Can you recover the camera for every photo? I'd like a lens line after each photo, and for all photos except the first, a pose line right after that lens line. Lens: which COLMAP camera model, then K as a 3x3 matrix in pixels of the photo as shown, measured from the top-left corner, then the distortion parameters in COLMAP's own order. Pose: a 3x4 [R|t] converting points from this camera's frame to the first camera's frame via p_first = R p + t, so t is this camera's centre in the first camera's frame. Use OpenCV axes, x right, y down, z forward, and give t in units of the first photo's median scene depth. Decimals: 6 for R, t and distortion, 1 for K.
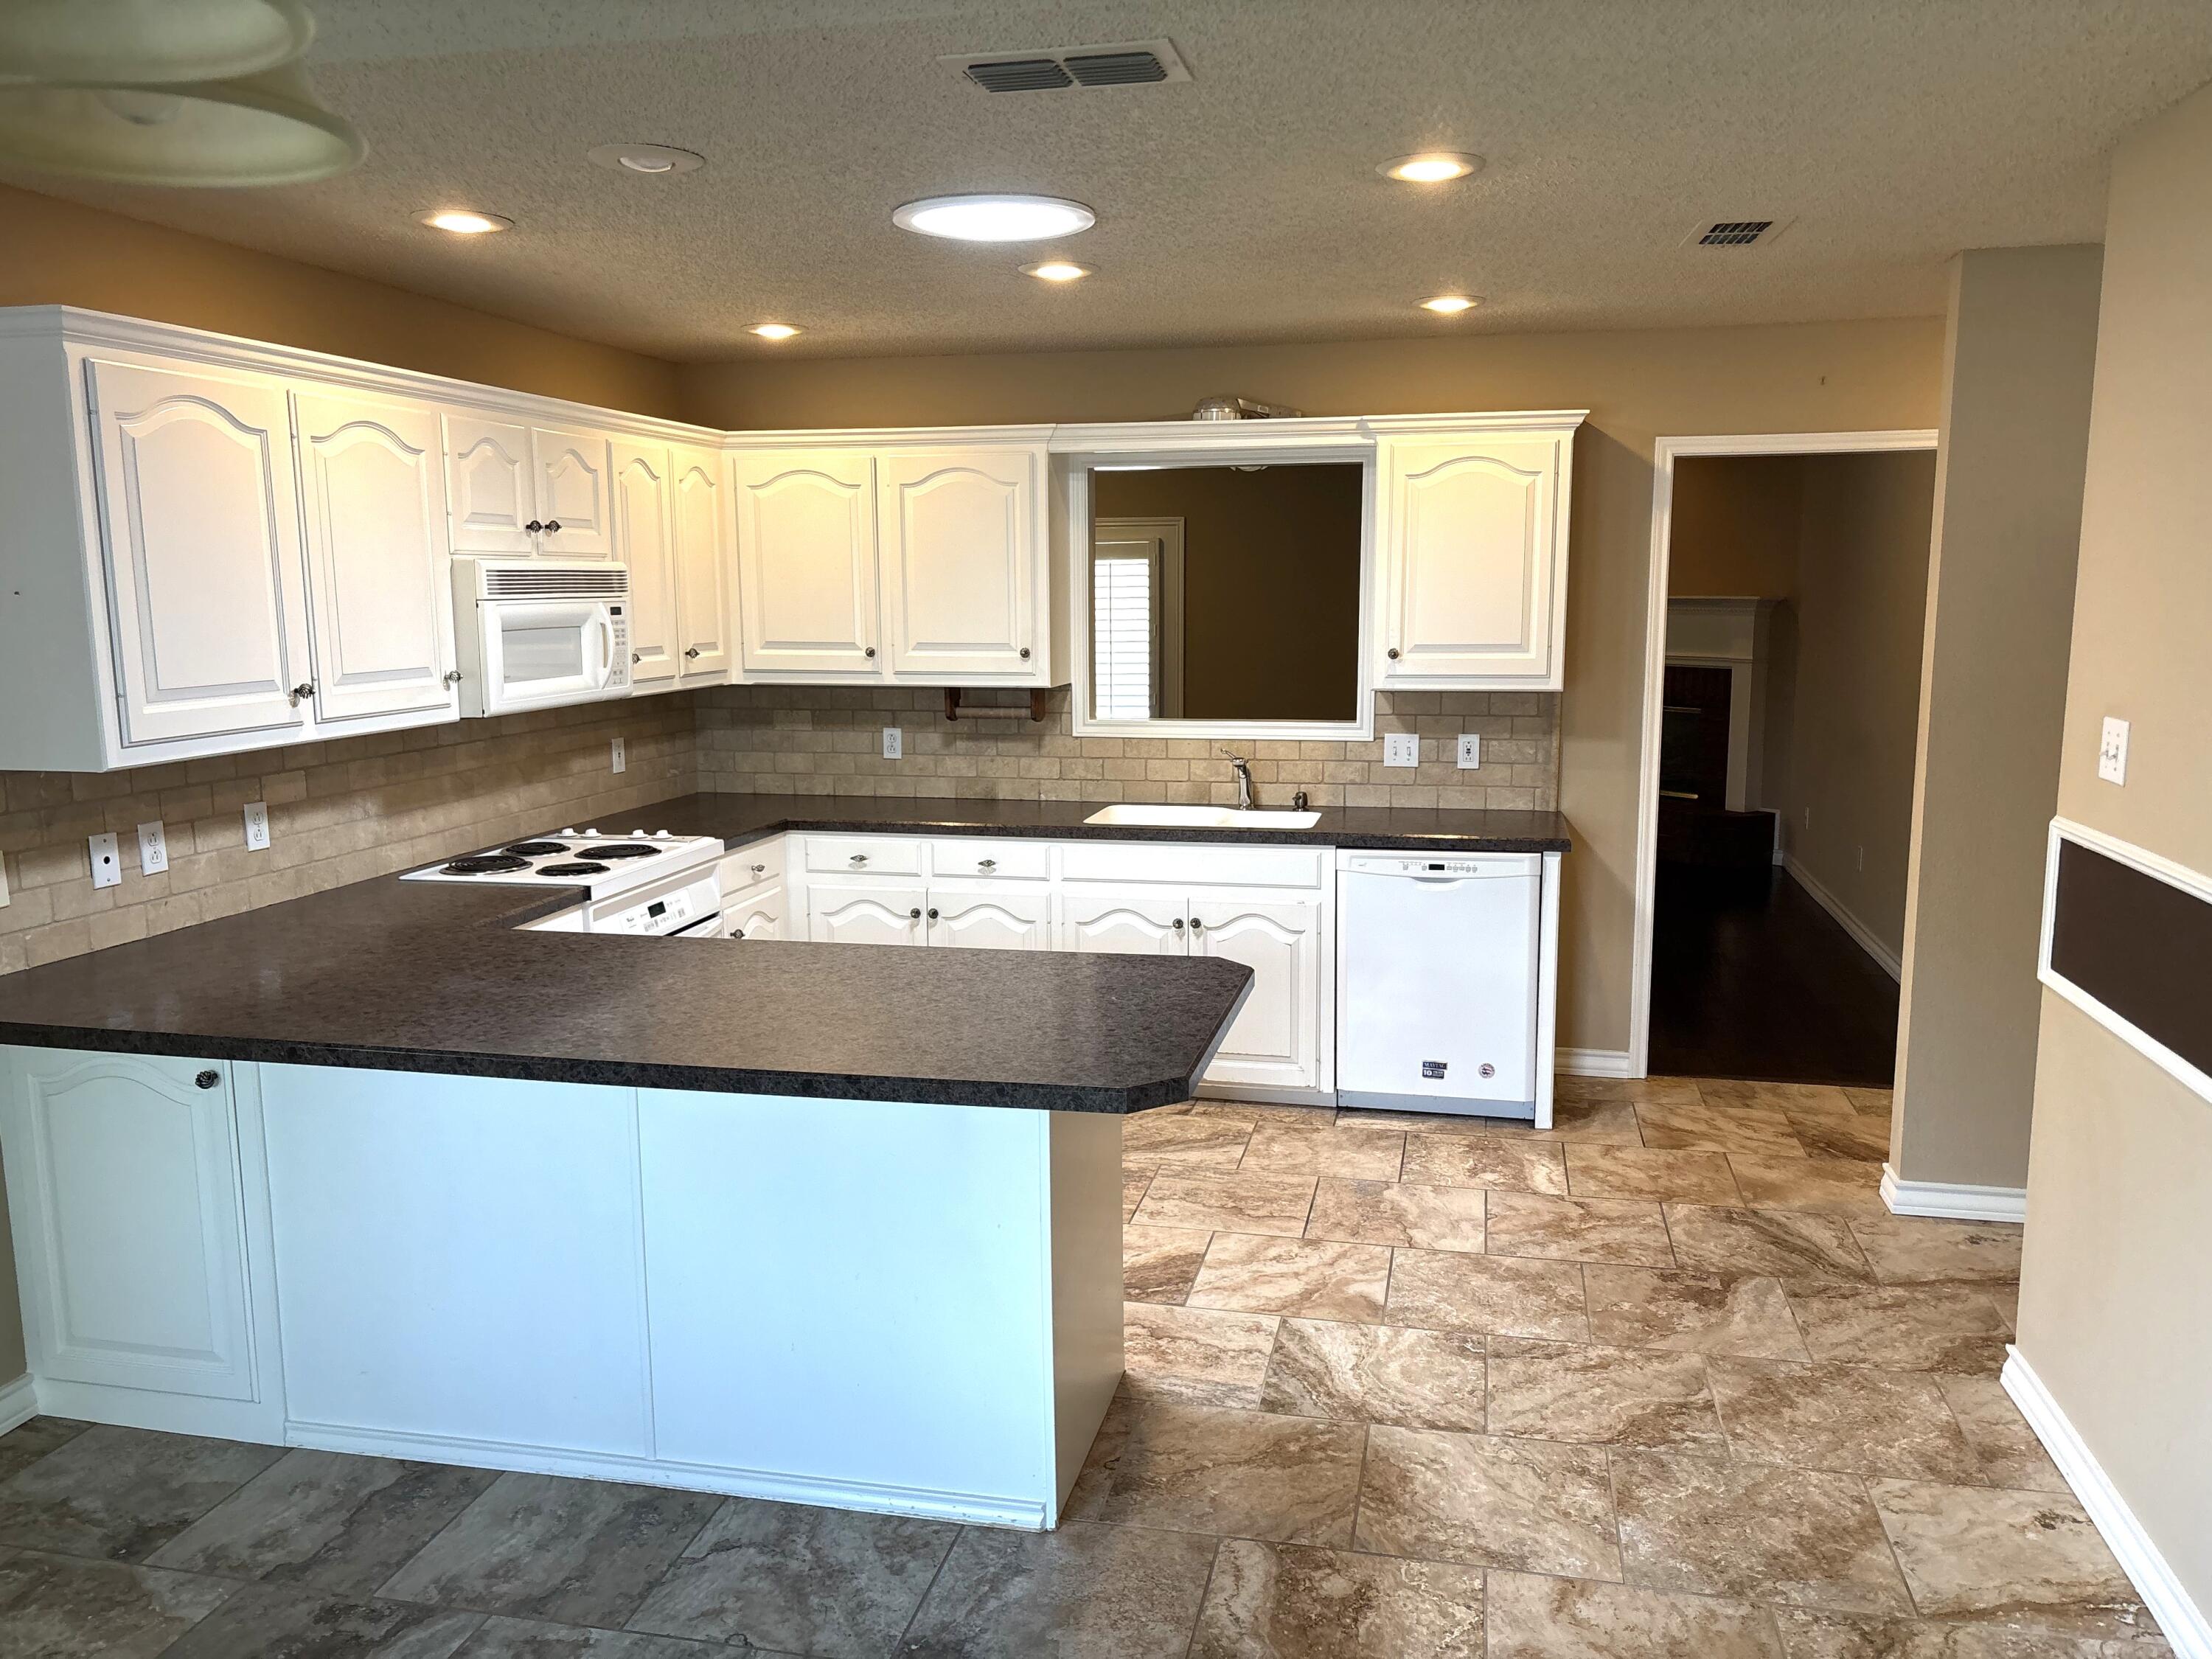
lens RADIAL K [[1671.3, 0, 1106.8], [0, 1671.3, 832.9], [0, 0, 1]] dist [0.027382, -0.007860]
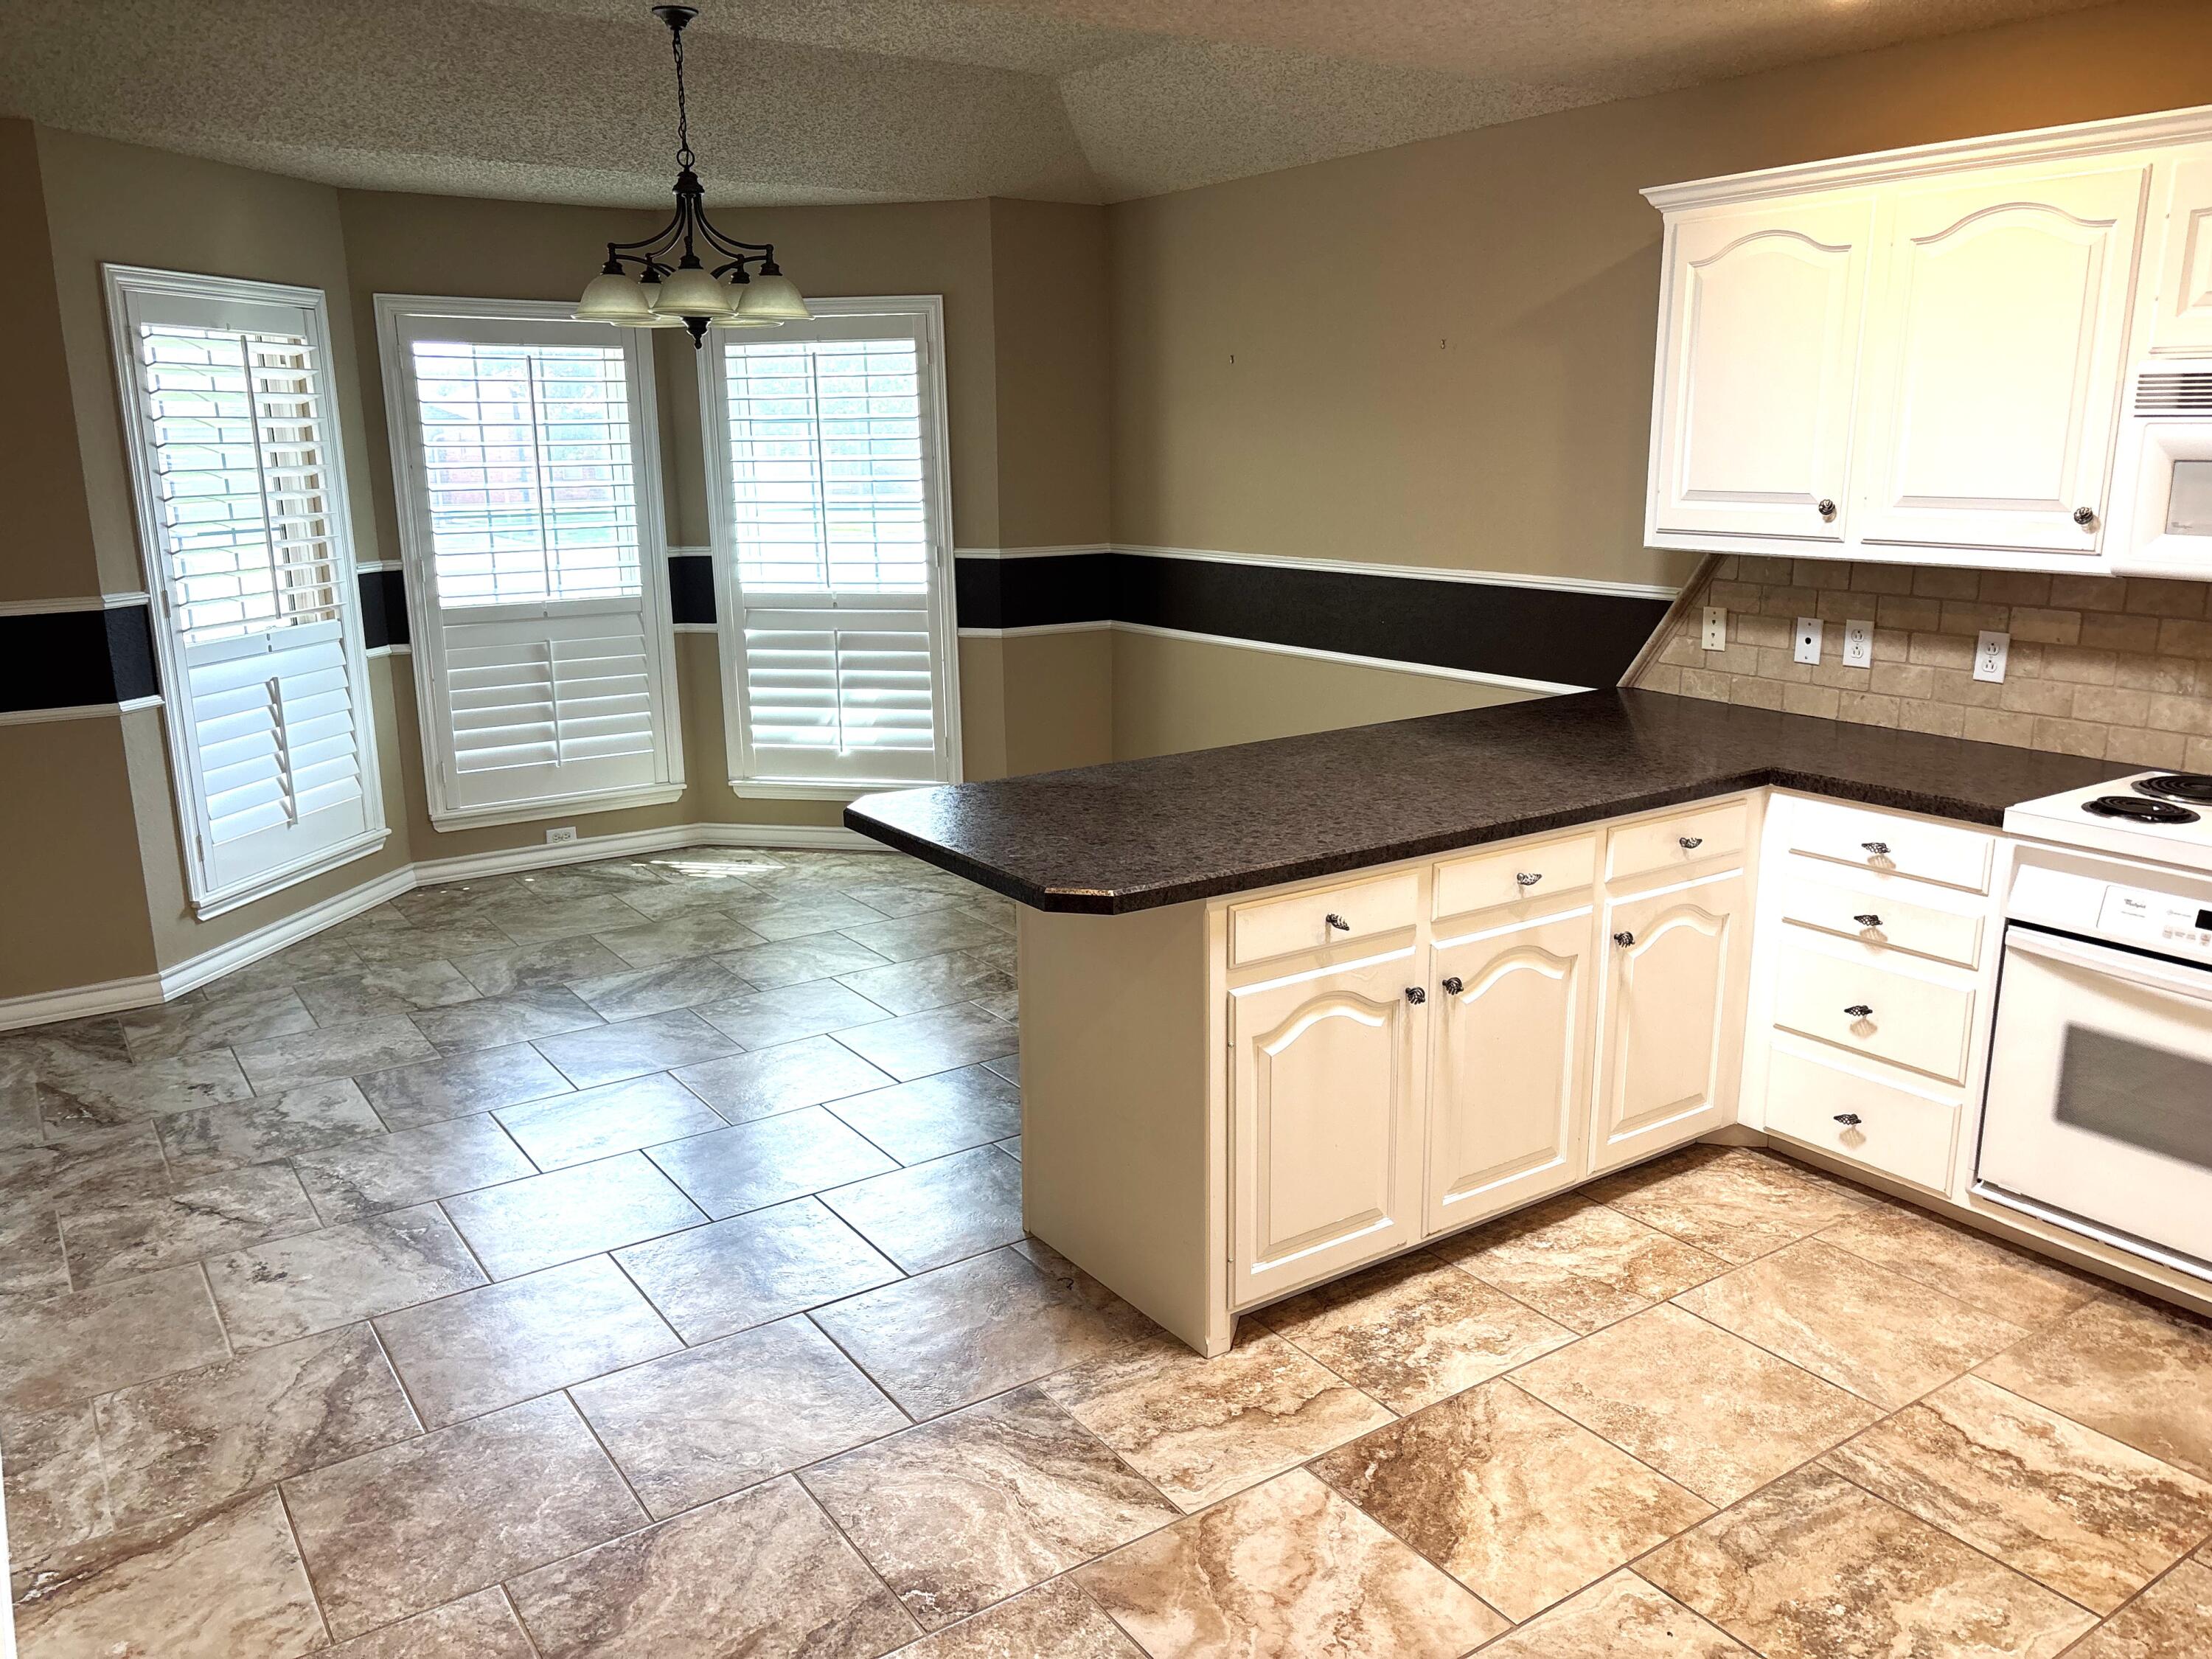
lens RADIAL K [[1671.3, 0, 1109.6], [0, 1671.3, 831.2], [0, 0, 1]] dist [0.027382, -0.007860]
pose [[-0.678382, 0.187538, -0.710372, 0.589617], [-0.095730, 0.936069, 0.338541, -0.207605], [0.728446, 0.297664, -0.617059, 1.396175]]
